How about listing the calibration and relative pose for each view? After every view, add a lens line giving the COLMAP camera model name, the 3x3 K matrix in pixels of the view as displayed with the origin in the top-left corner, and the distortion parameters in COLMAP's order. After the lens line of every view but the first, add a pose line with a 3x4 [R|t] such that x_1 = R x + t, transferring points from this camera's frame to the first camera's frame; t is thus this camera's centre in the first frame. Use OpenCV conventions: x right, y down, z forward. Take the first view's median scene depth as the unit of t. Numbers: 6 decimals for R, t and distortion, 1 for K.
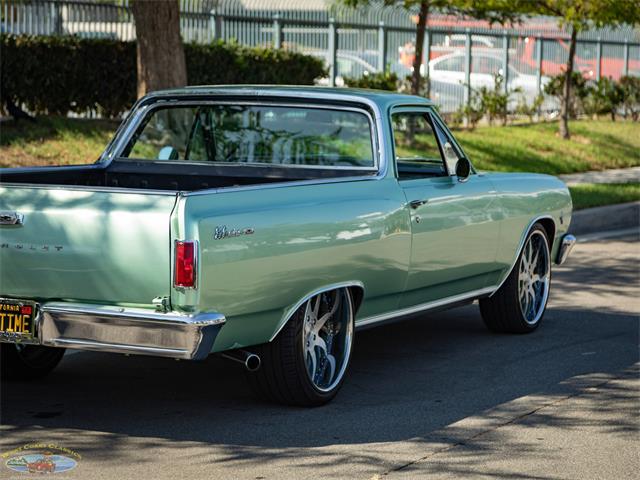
lens RADIAL K [[2332.9, 0, 320.0], [0, 2332.9, 240.0], [0, 0, 1]] dist [0.023573, 0.018162]
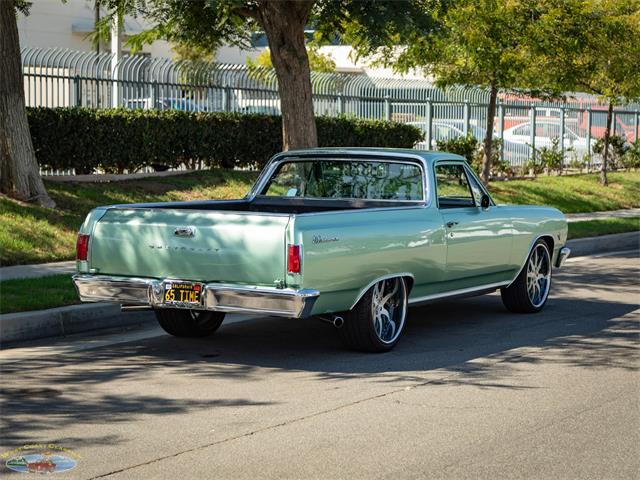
lens RADIAL K [[2072.8, 0, 320.0], [0, 2072.8, 240.0], [0, 0, 1]] dist [0.024117, -0.638032]
pose [[0.997107, -0.001025, -0.076009, 0.038653], [-0.000535, 0.999789, -0.020511, 0.014974], [0.076014, 0.020493, 0.996896, -0.239563]]
